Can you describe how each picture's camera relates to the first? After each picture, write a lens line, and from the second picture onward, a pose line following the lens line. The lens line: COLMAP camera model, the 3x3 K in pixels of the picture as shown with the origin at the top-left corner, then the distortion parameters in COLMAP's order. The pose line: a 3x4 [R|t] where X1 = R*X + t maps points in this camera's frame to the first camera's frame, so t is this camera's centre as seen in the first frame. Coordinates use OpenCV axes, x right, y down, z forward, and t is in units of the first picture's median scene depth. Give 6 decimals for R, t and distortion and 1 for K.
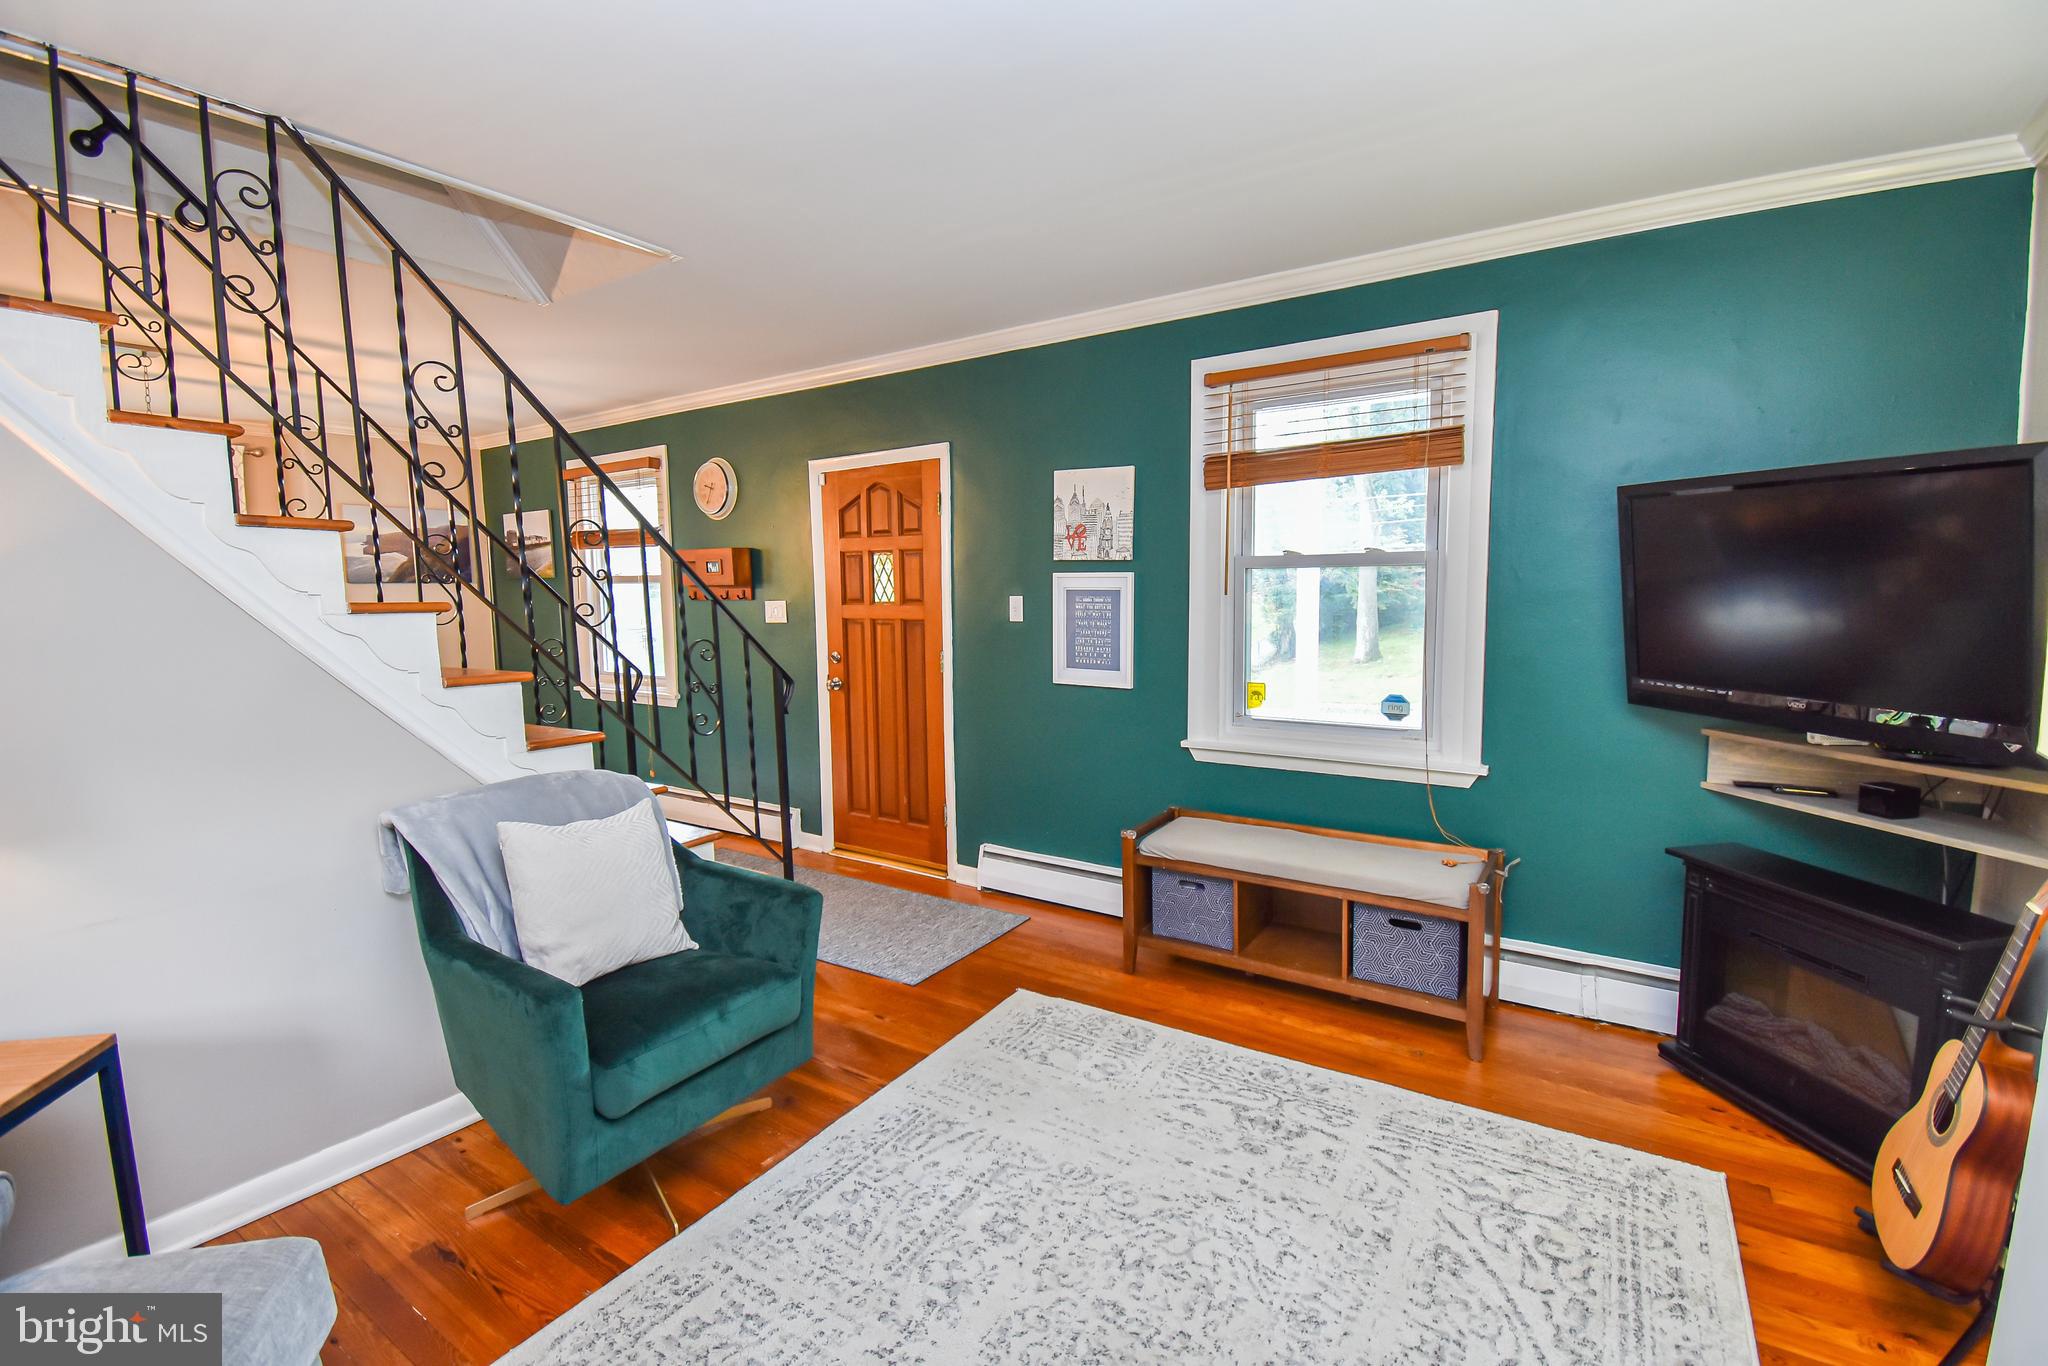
lens RADIAL K [[910.4, 0, 1043.3], [0, 910.4, 674.4], [0, 0, 1]] dist [-0.007482, -0.011204]
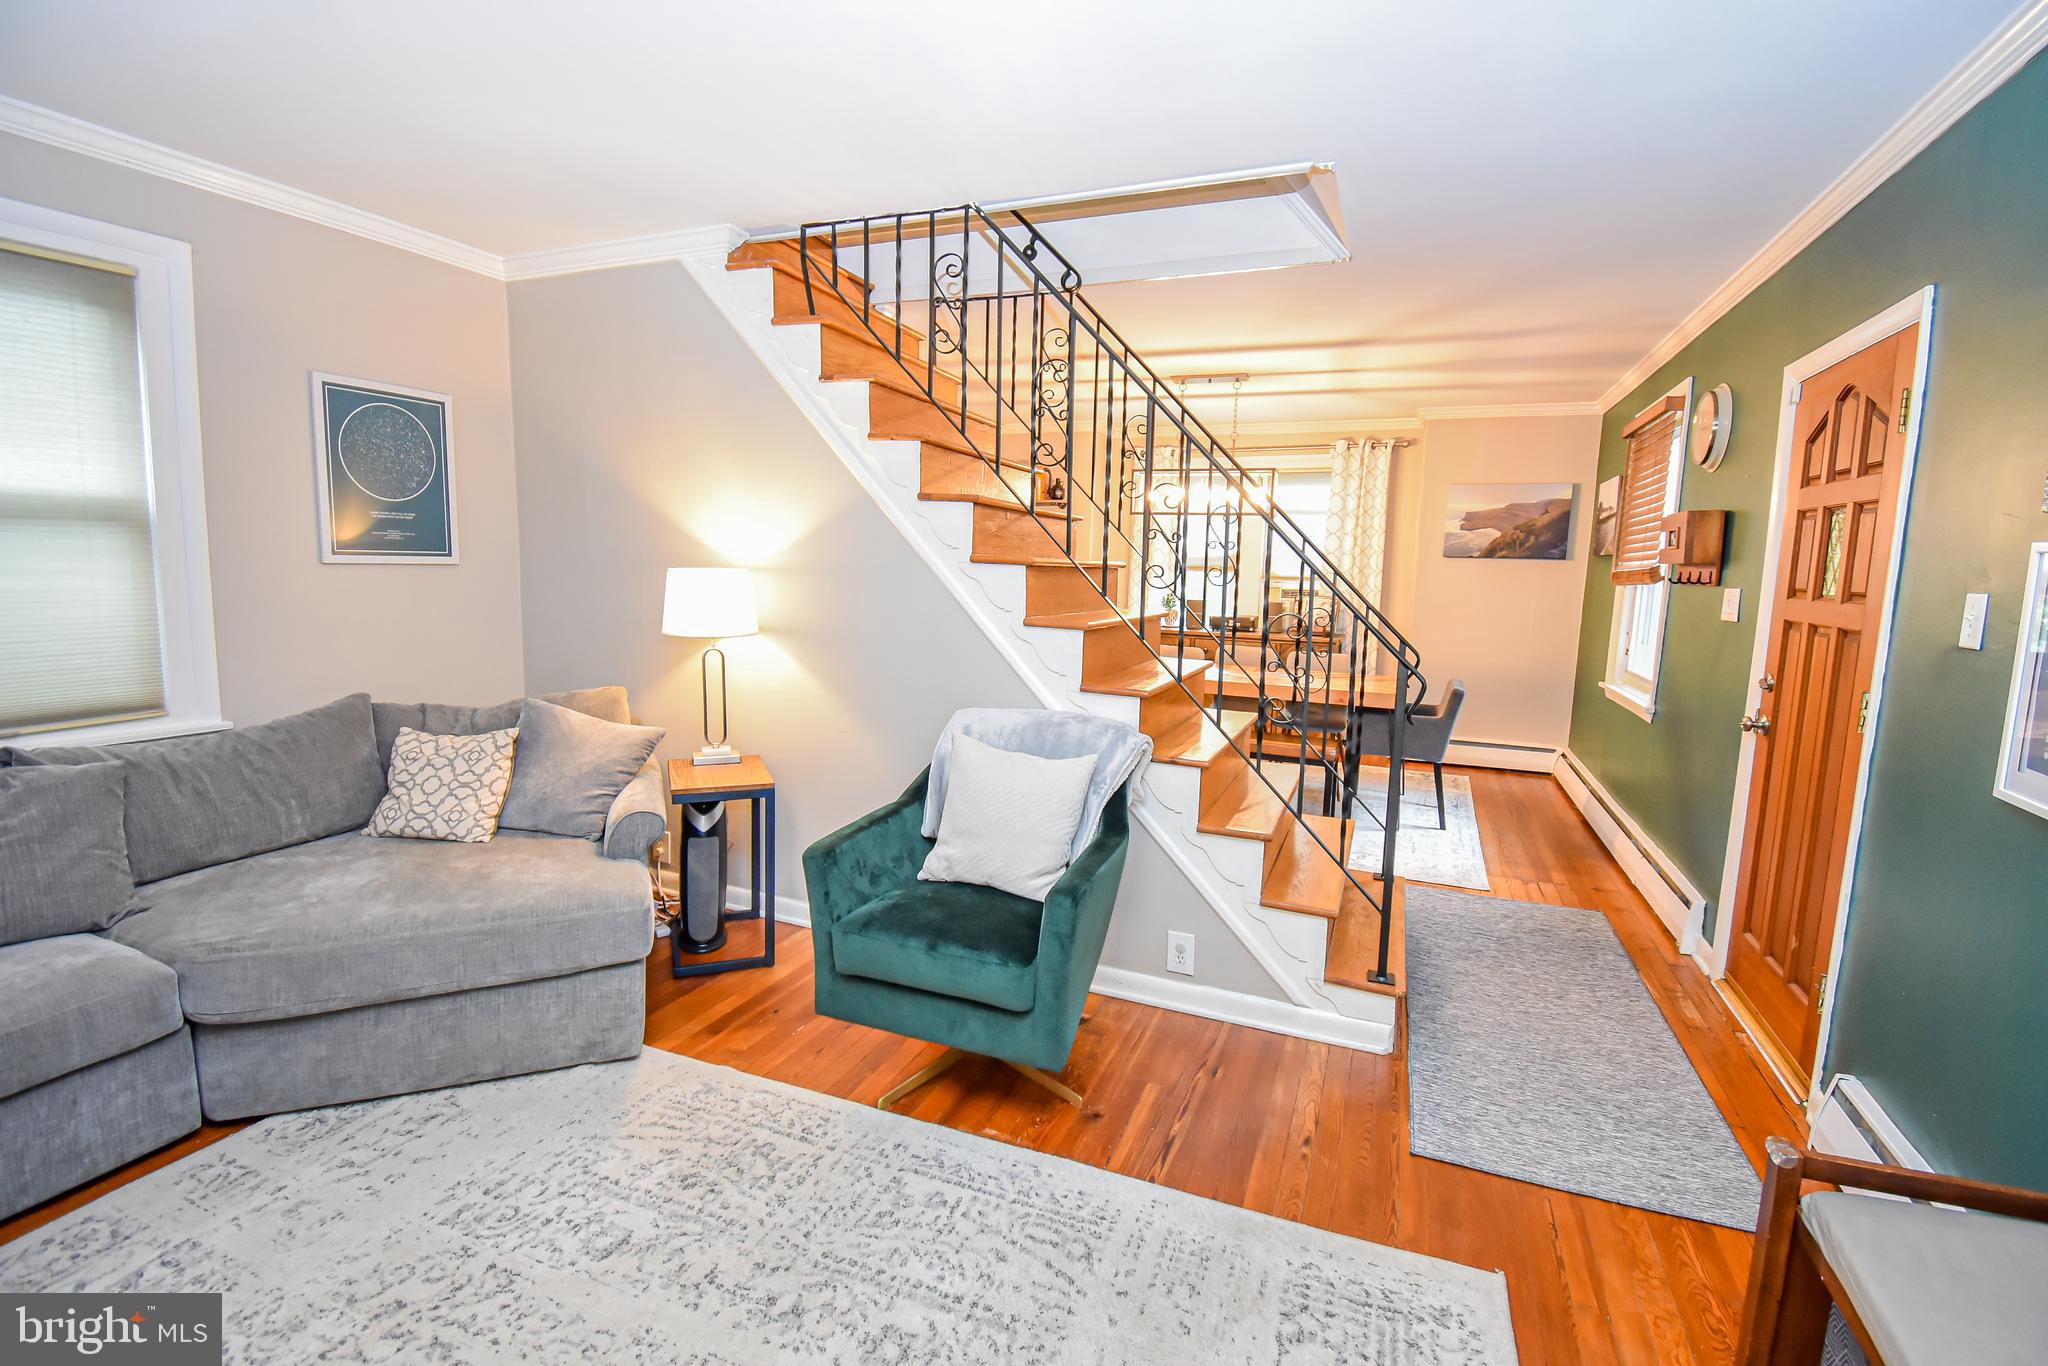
lens RADIAL K [[910.4, 0, 1024.1], [0, 910.4, 680.4], [0, 0, 1]] dist [-0.007482, -0.011204]
pose [[0.167010, 0.143599, -0.975442, 0.394401], [-0.124384, 0.984501, 0.123637, -0.045647], [0.978078, 0.100681, 0.182283, 0.542321]]
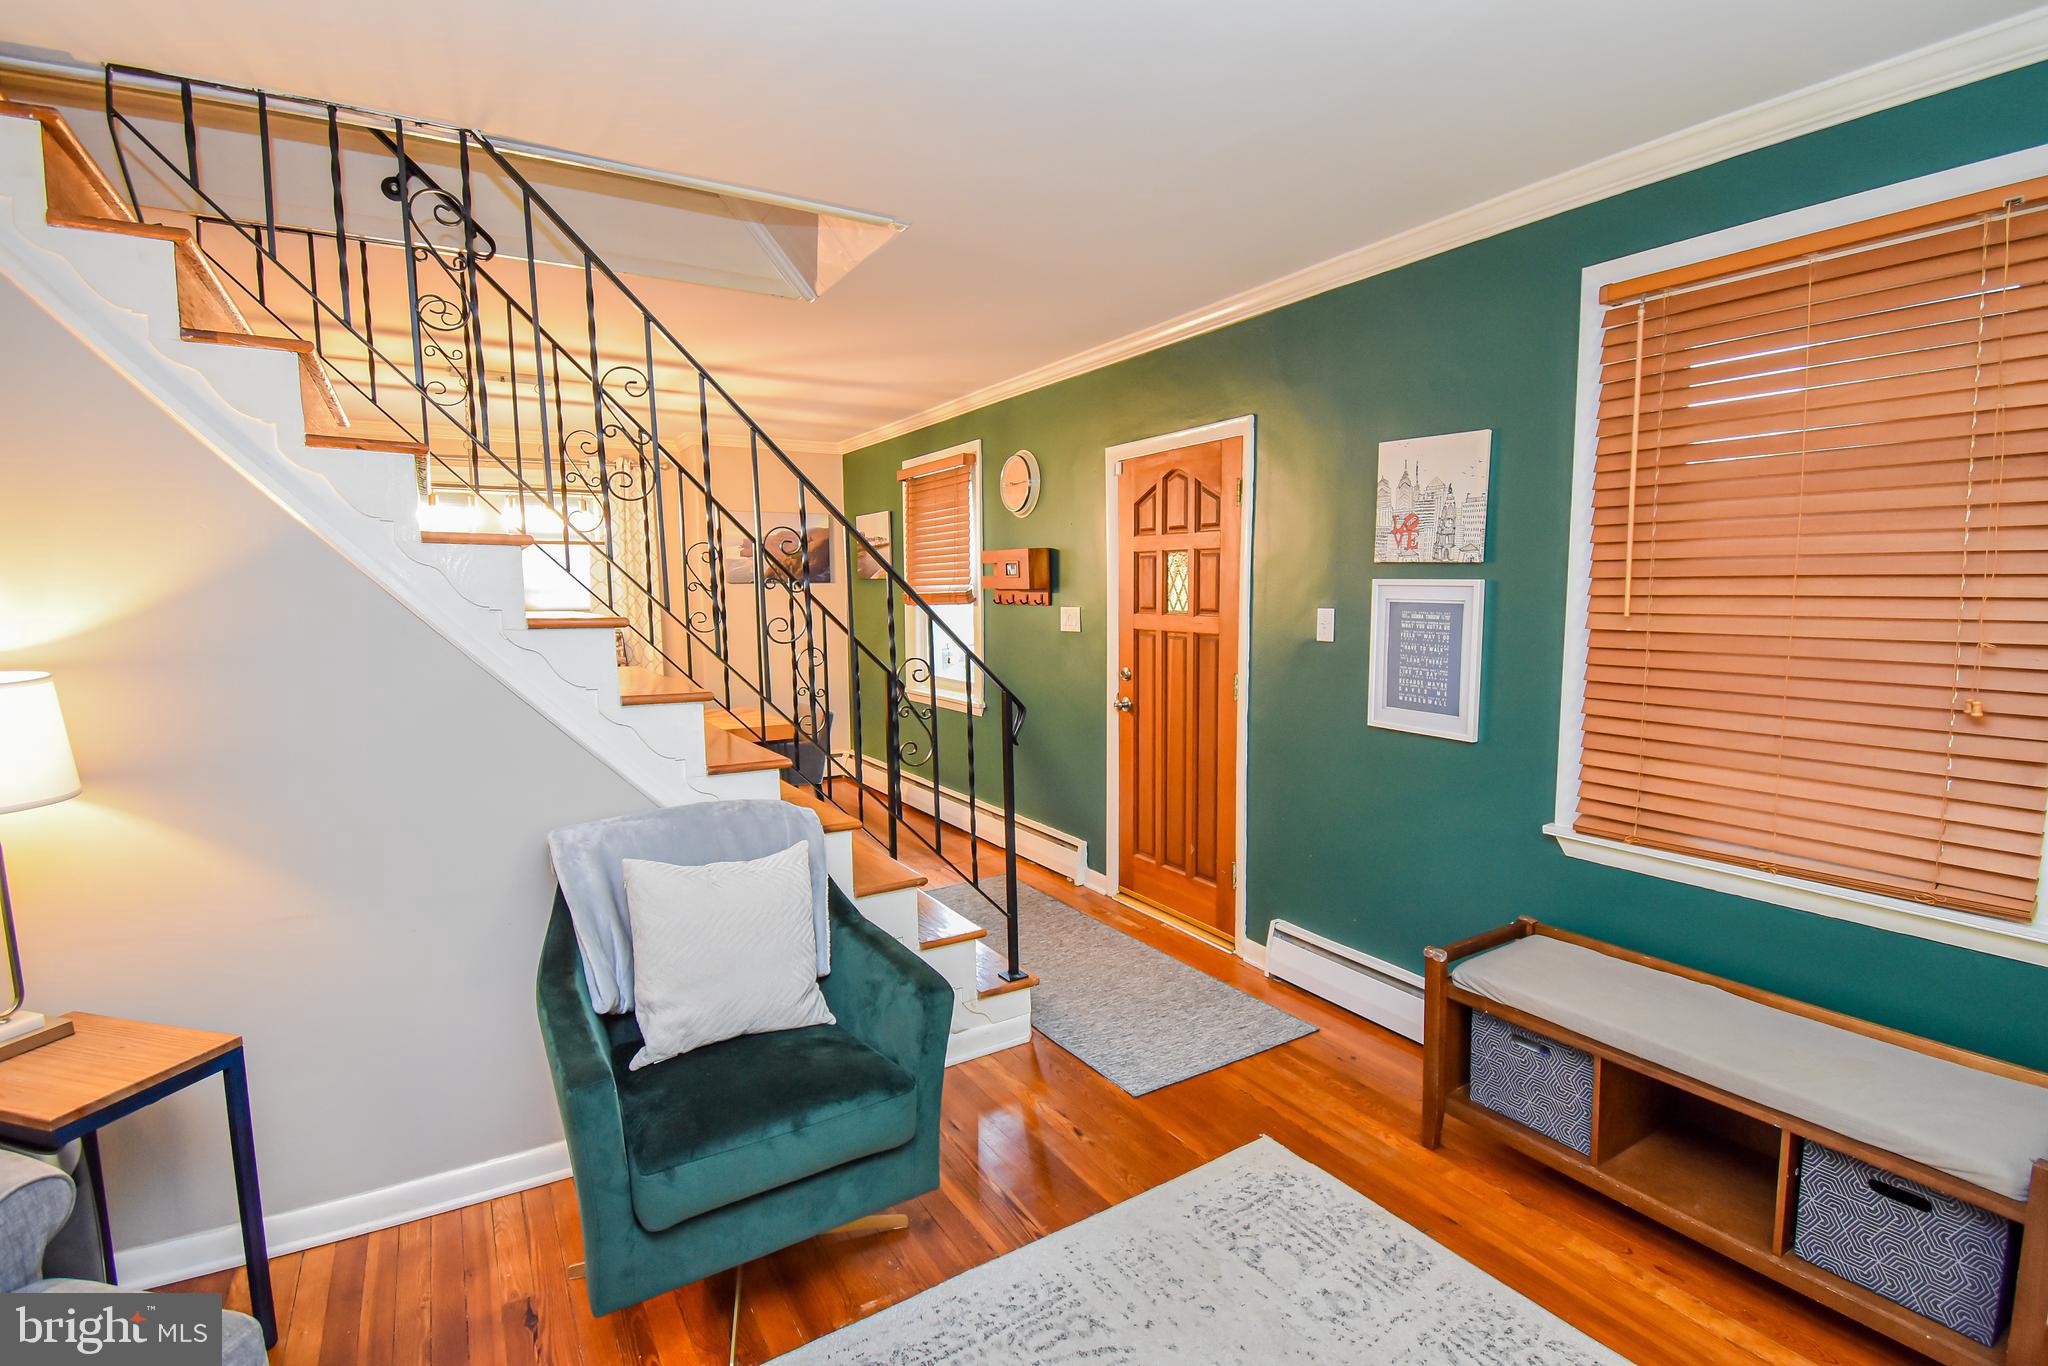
lens RADIAL K [[965.4, 0, 1029.7], [0, 965.4, 679.4], [0, 0, 1]] dist [-0.010508, -0.009380]
pose [[0.900546, 0.046570, -0.432259, 0.119056], [-0.043952, 0.998905, 0.016052, -0.033707], [0.432534, 0.004543, 0.901606, 0.185538]]
